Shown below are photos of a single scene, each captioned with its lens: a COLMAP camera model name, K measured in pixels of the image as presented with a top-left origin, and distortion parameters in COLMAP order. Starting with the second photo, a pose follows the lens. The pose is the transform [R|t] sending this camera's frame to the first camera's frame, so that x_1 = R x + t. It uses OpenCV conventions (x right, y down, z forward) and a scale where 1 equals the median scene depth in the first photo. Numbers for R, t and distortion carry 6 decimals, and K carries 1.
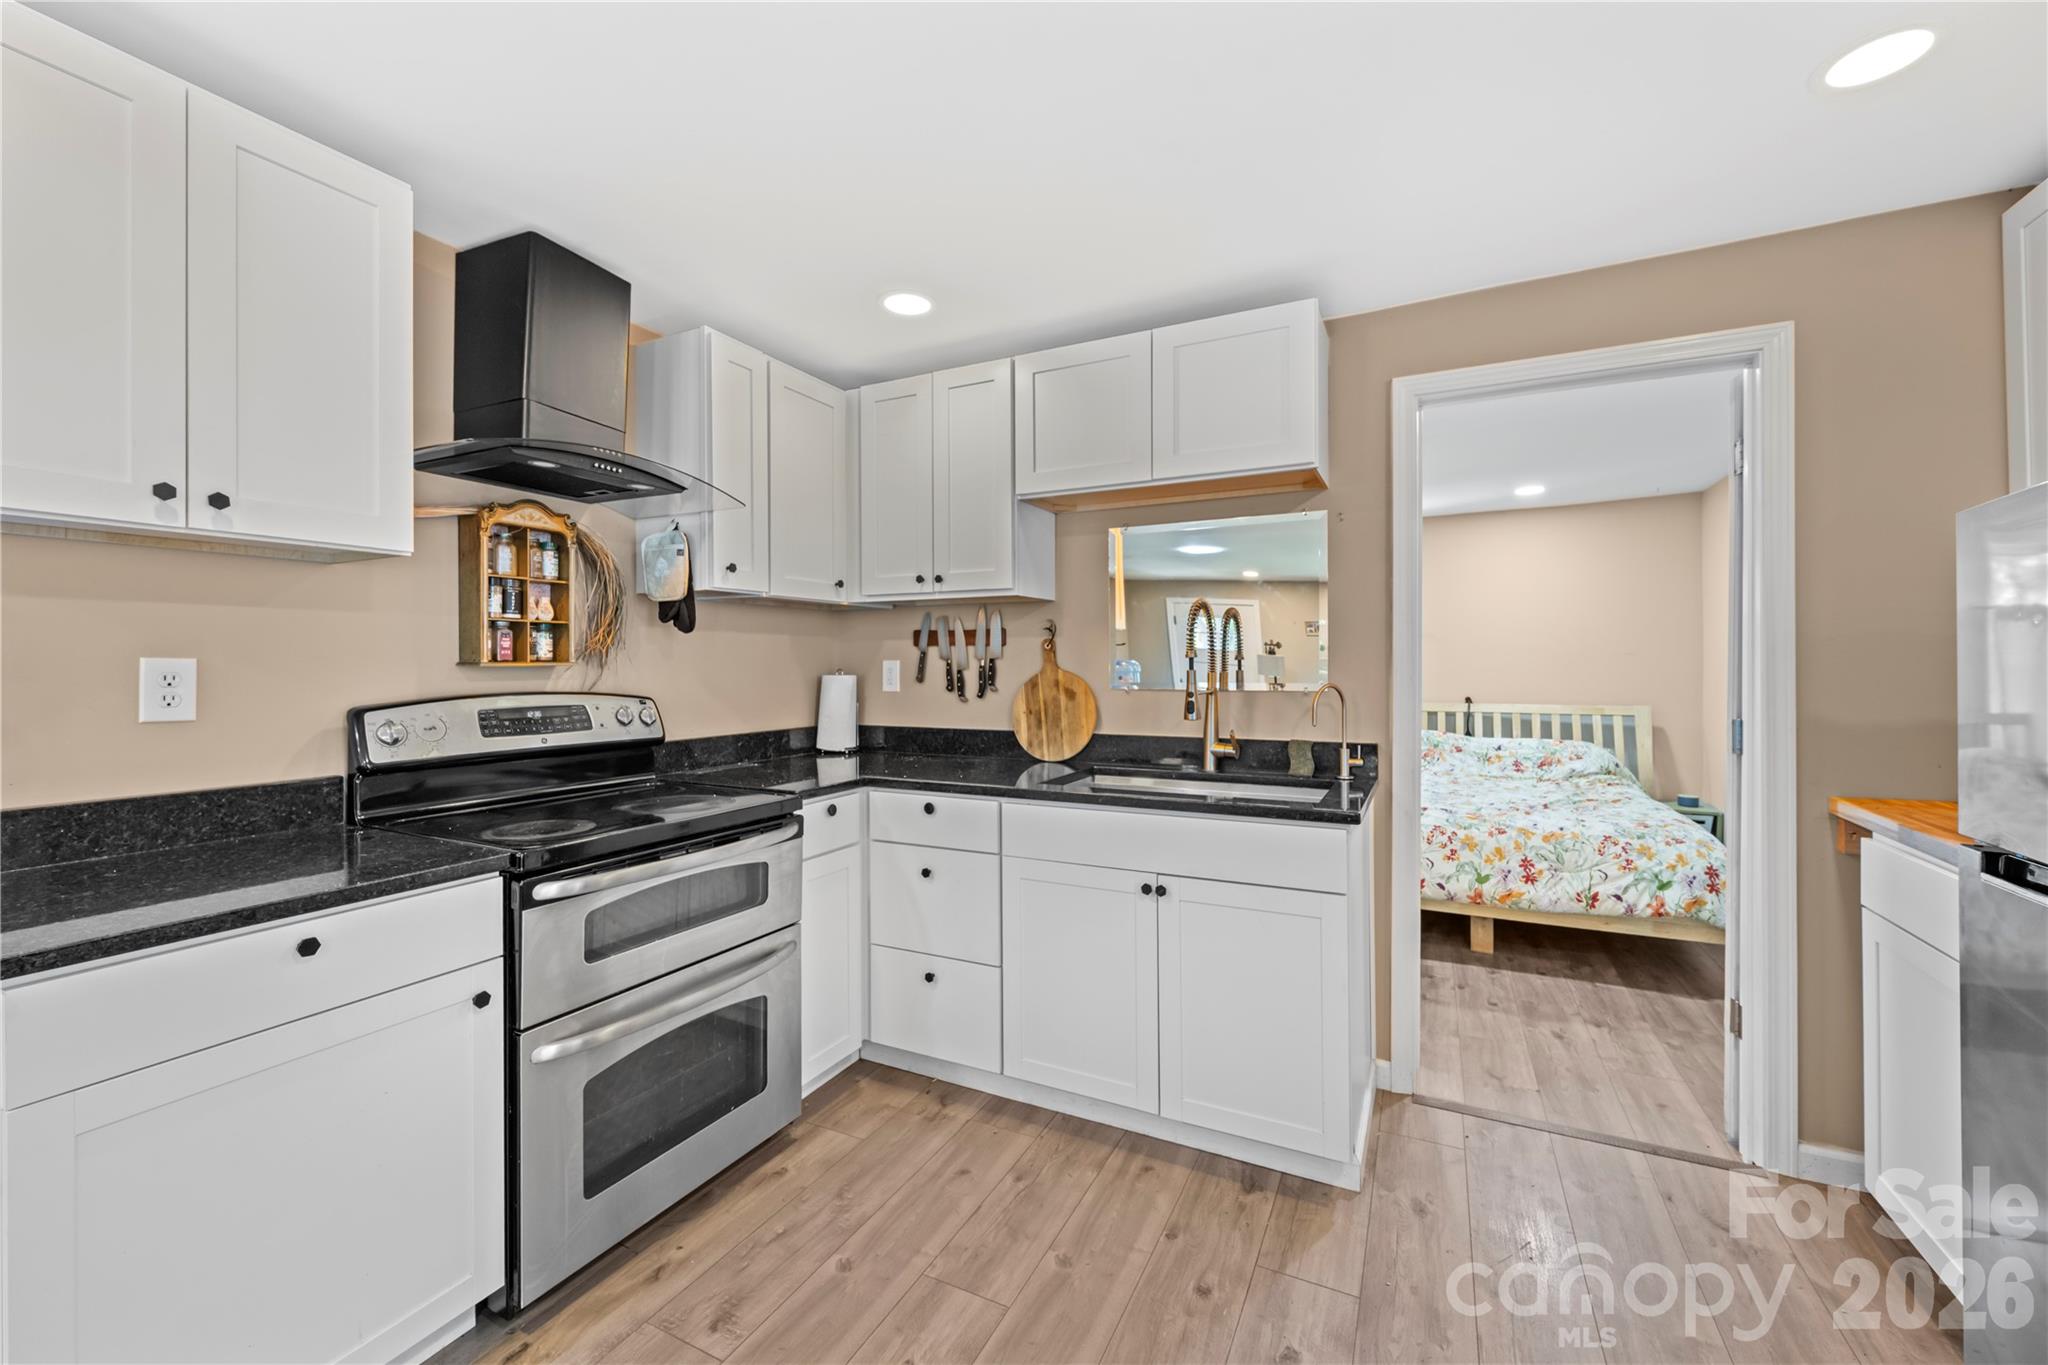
lens RADIAL K [[813.8, 0, 1022.9], [0, 813.8, 686.3], [0, 0, 1]] dist [0.000422, 0.000090]
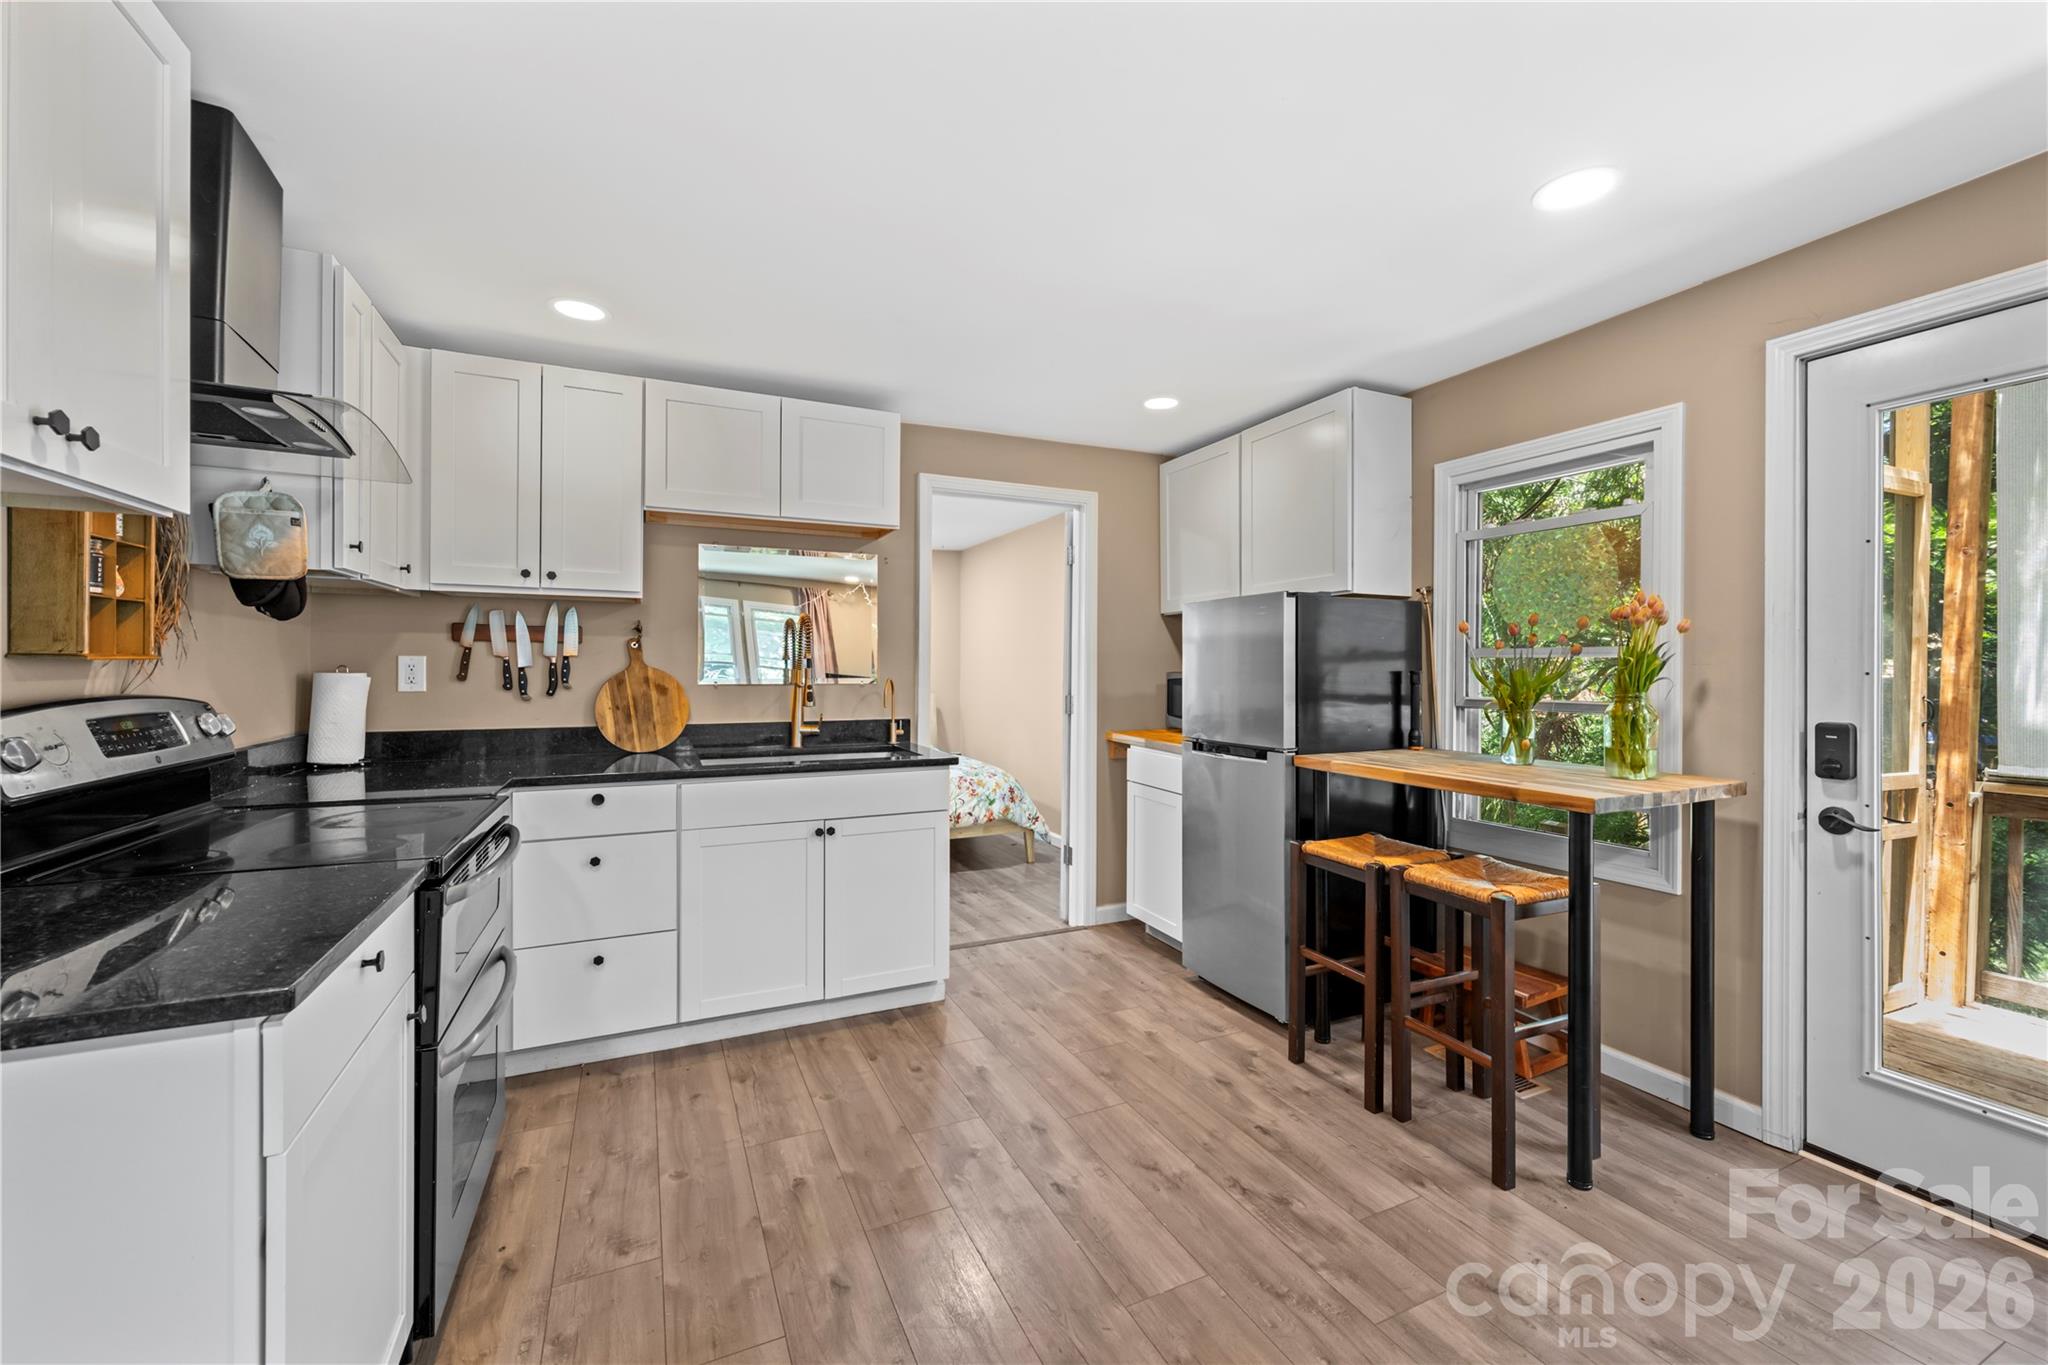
lens RADIAL K [[820.2, 0, 1026.7], [0, 820.2, 714.5], [0, 0, 1]] dist [-0.000950, -0.000013]
pose [[0.618476, -0.040984, 0.784734, -0.565345], [0.013218, 0.999040, 0.041759, 0.003468], [-0.785692, -0.015454, 0.618424, -0.079991]]
